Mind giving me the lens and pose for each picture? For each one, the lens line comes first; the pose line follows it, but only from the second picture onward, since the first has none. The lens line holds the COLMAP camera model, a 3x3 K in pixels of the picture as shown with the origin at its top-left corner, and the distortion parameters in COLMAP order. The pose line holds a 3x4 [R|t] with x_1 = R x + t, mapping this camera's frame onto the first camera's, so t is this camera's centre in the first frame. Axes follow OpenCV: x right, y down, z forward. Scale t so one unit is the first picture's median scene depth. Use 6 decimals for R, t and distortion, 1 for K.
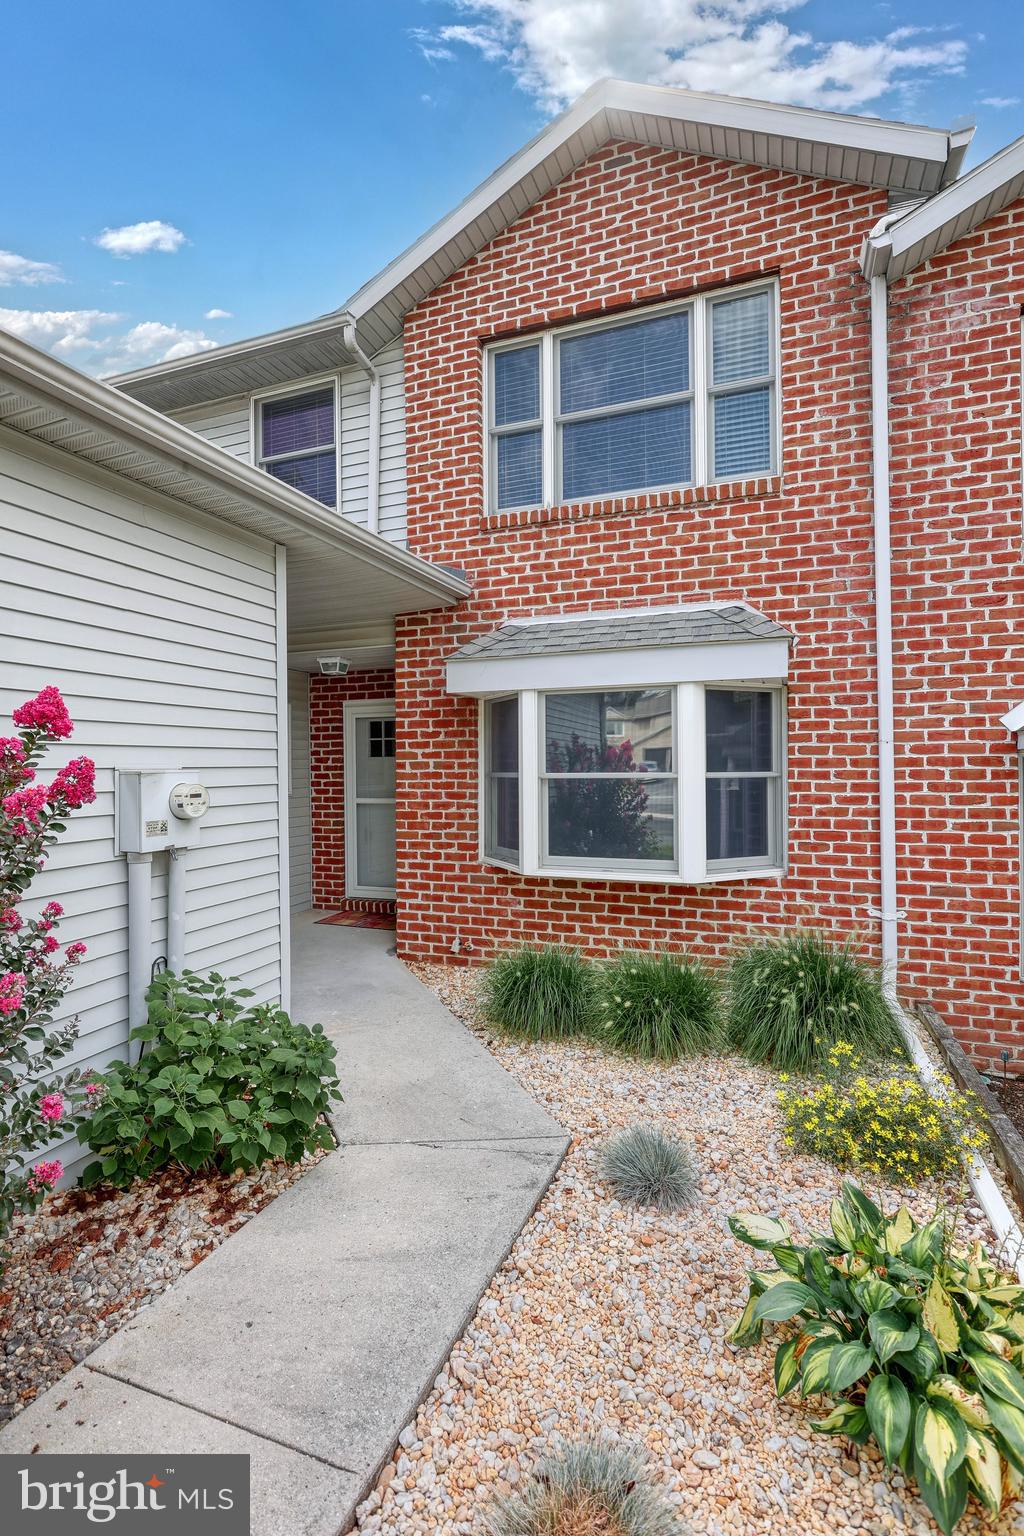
lens RADIAL K [[739.3, 0, 506.2], [0, 739.3, 770.2], [0, 0, 1]] dist [-0.001499, 0.000372]
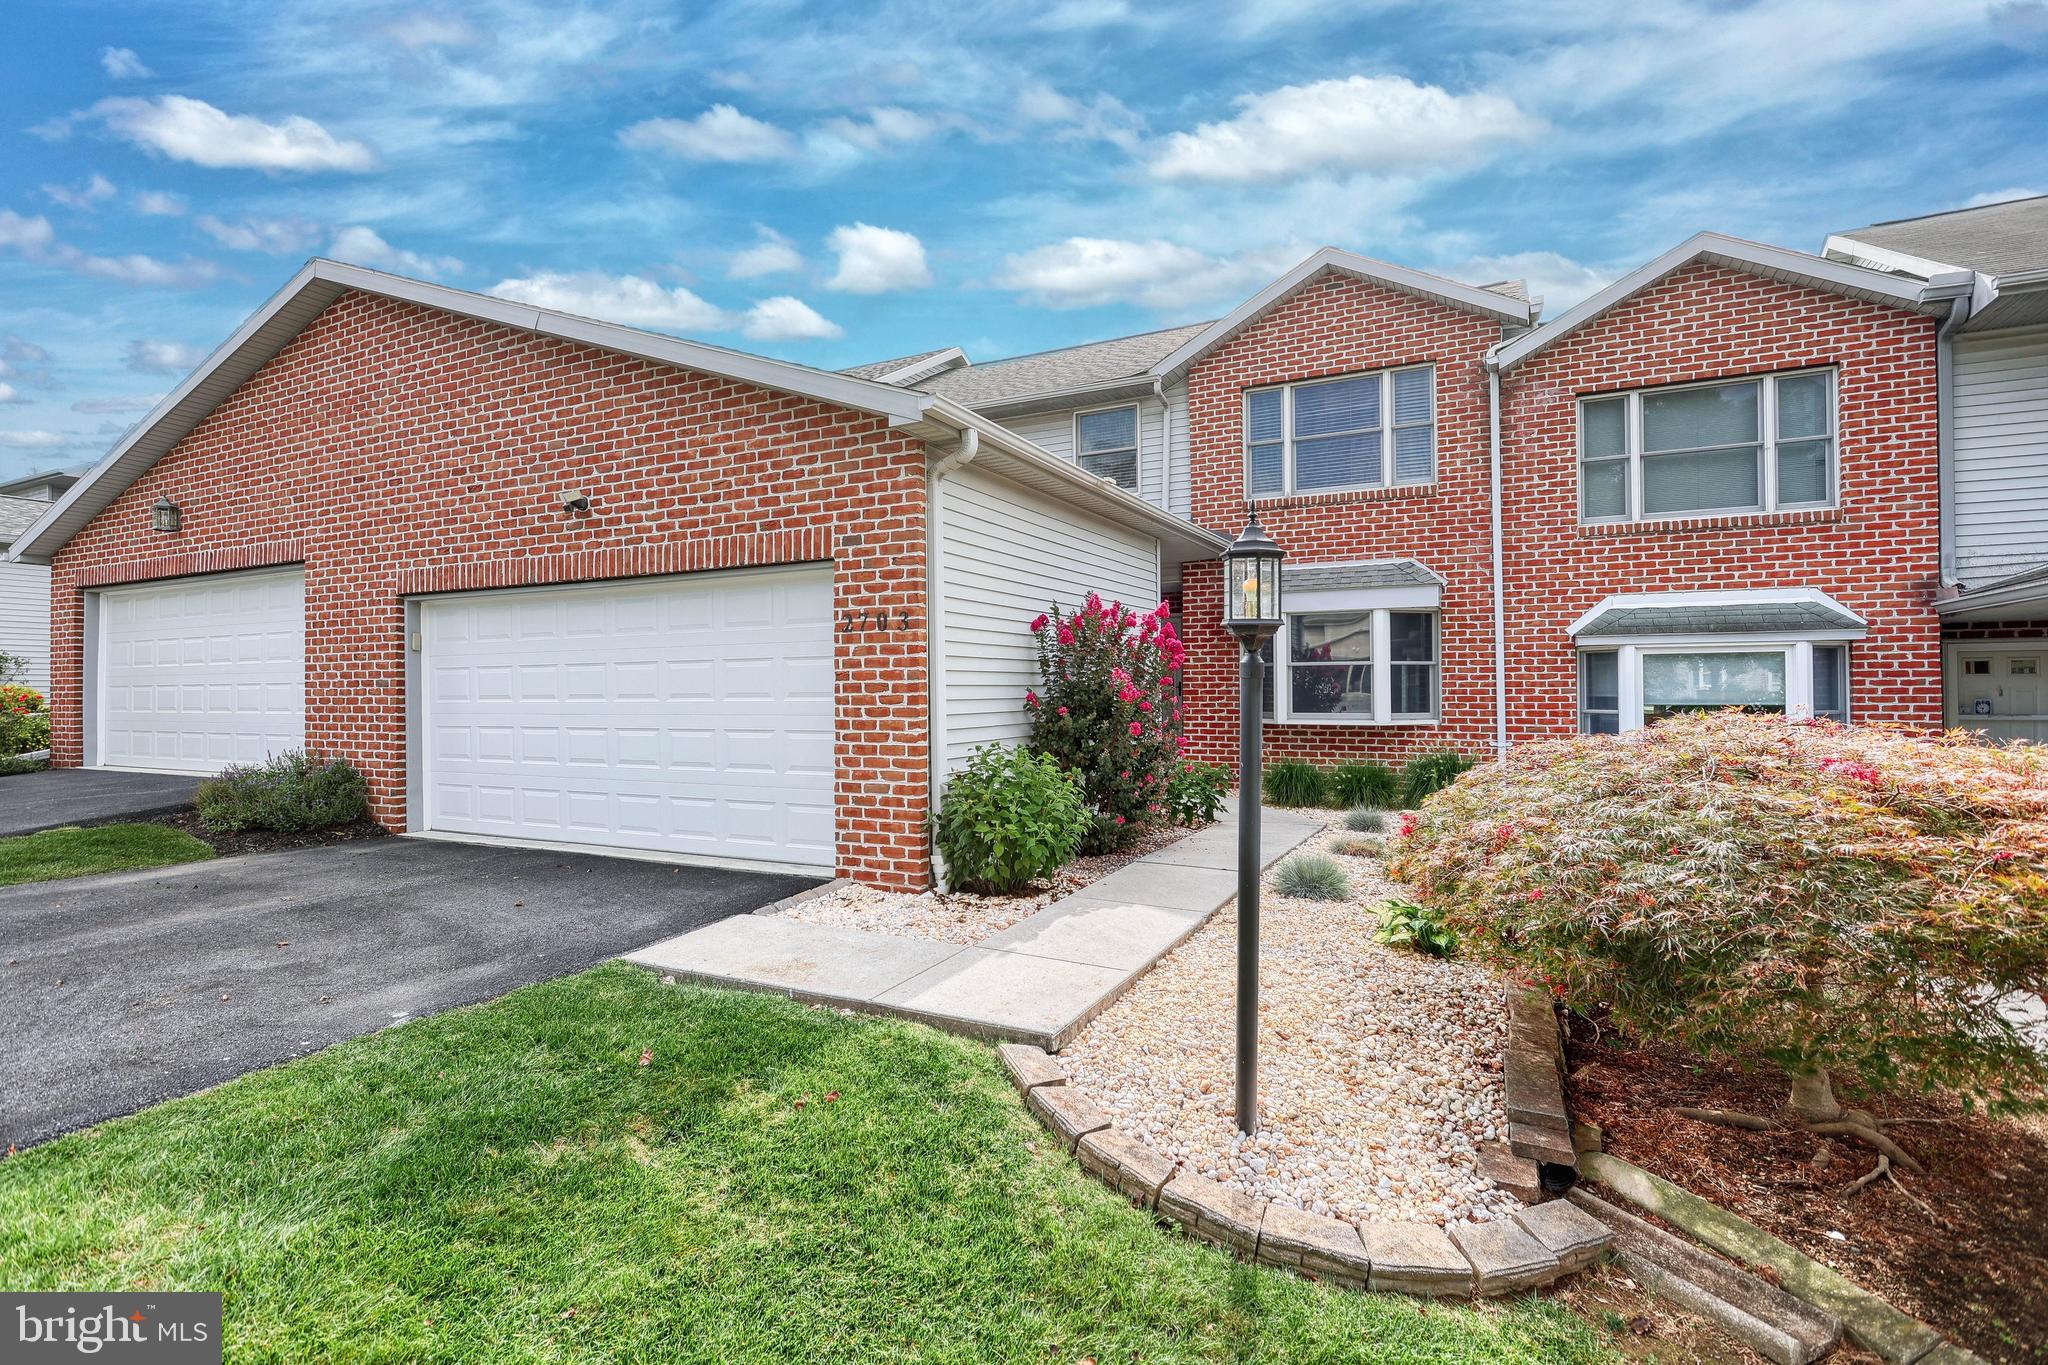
lens RADIAL K [[985.7, 0, 1019.0], [0, 985.7, 679.4], [0, 0, 1]] dist [-0.001499, 0.000372]
pose [[0.994529, 0.001867, -0.104443, -0.337814], [-0.003297, 0.999903, -0.013519, 0.077332], [0.104407, 0.013790, 0.994439, -1.321853]]
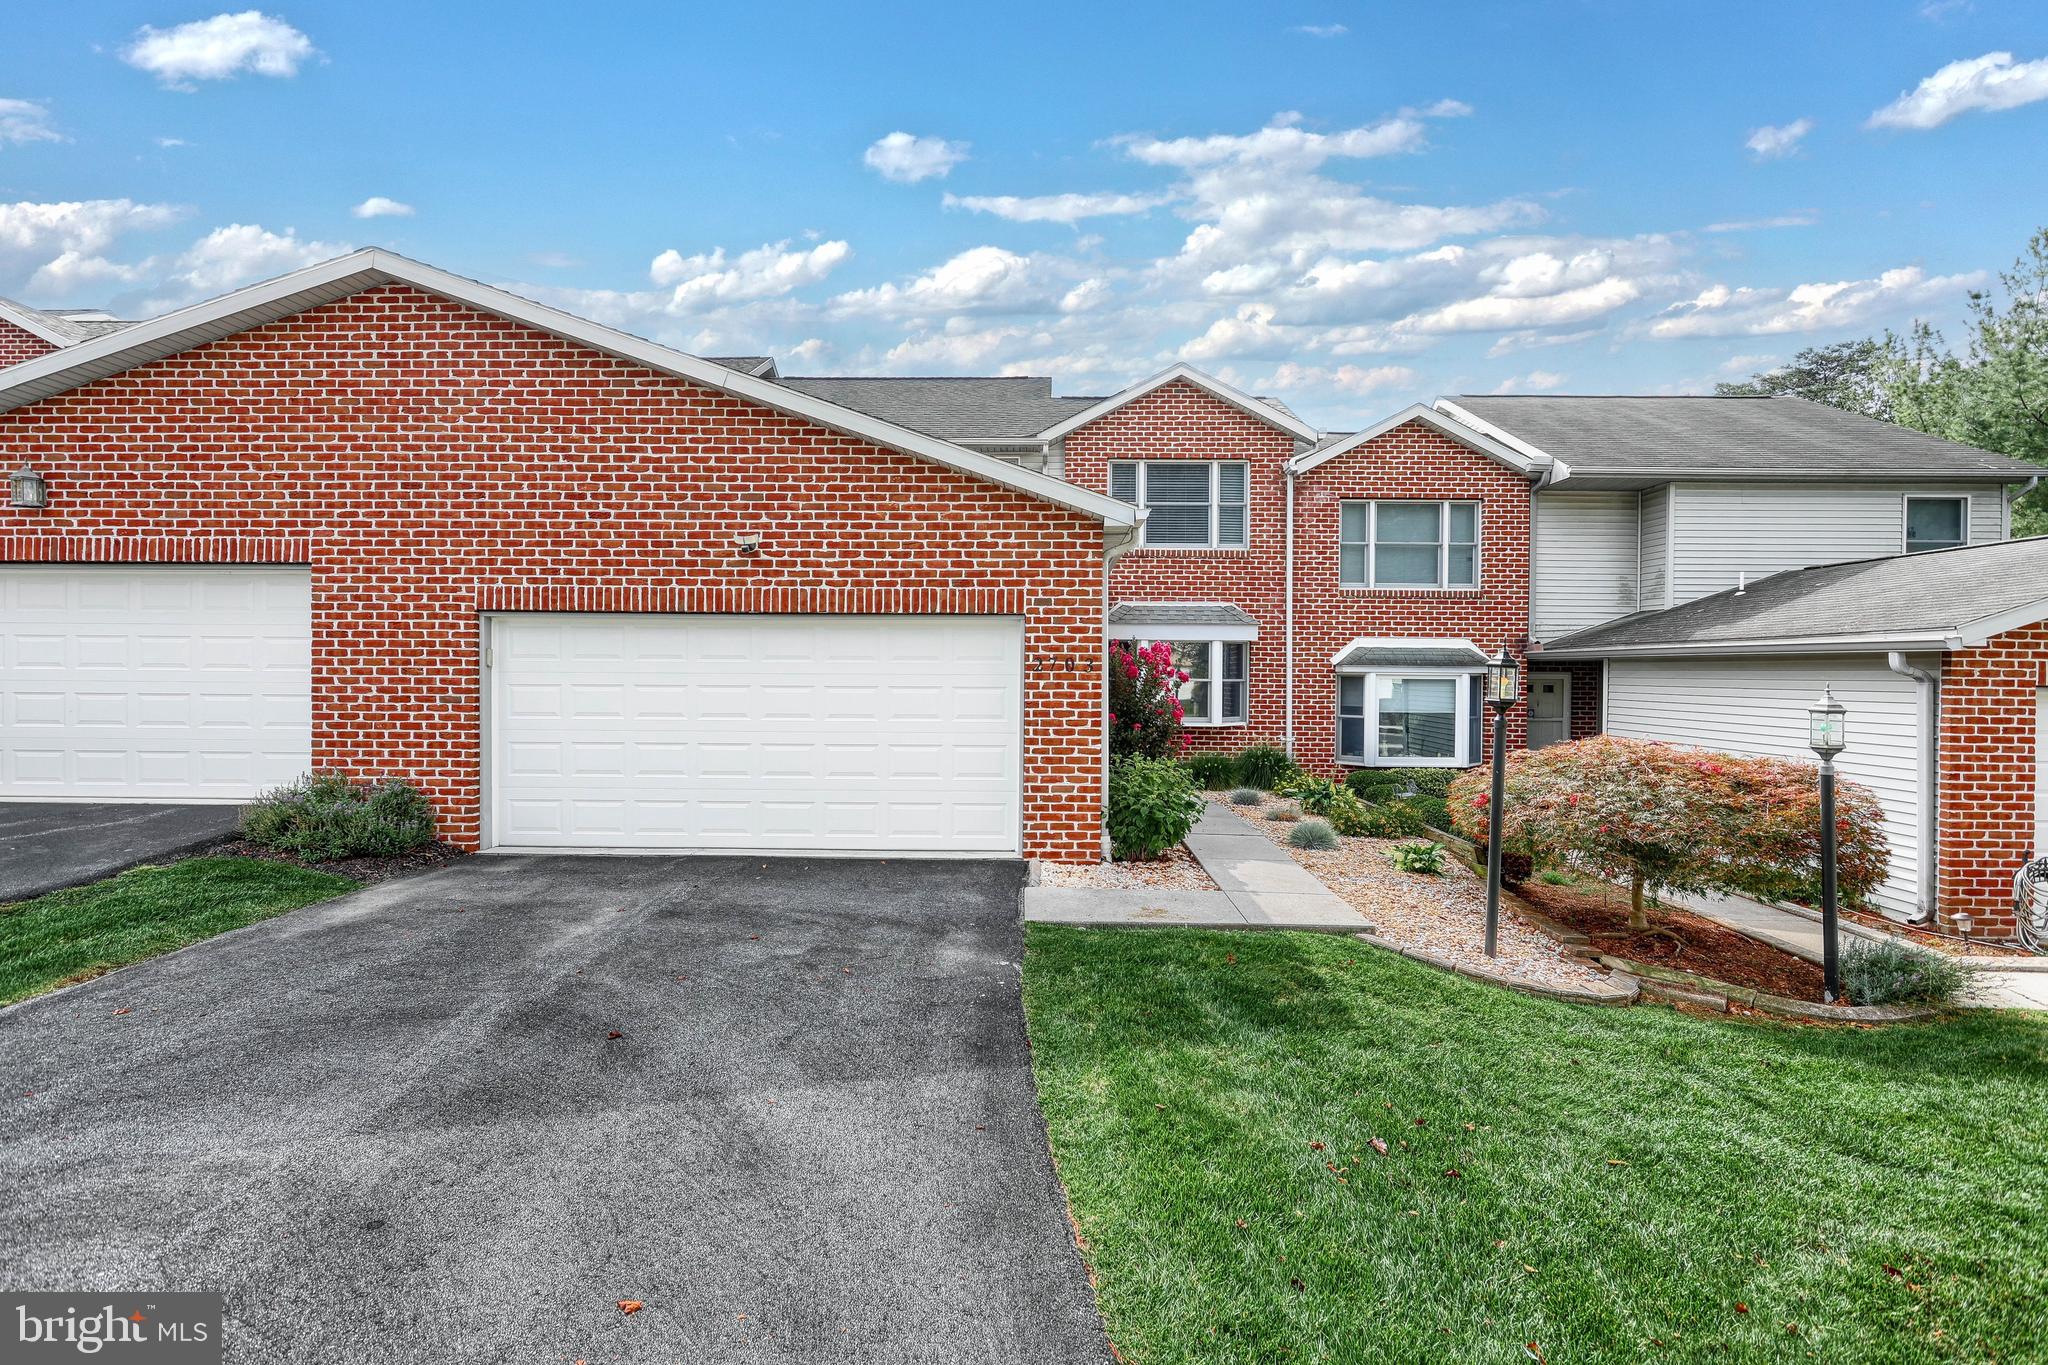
lens RADIAL K [[985.7, 0, 1038.1], [0, 985.7, 679.1], [0, 0, 1]] dist [-0.001499, 0.000372]
pose [[0.938340, 0.014504, 0.345408, -1.310569], [-0.016118, 0.999868, 0.001801, 0.007225], [-0.345337, -0.007257, 0.938451, -1.665893]]
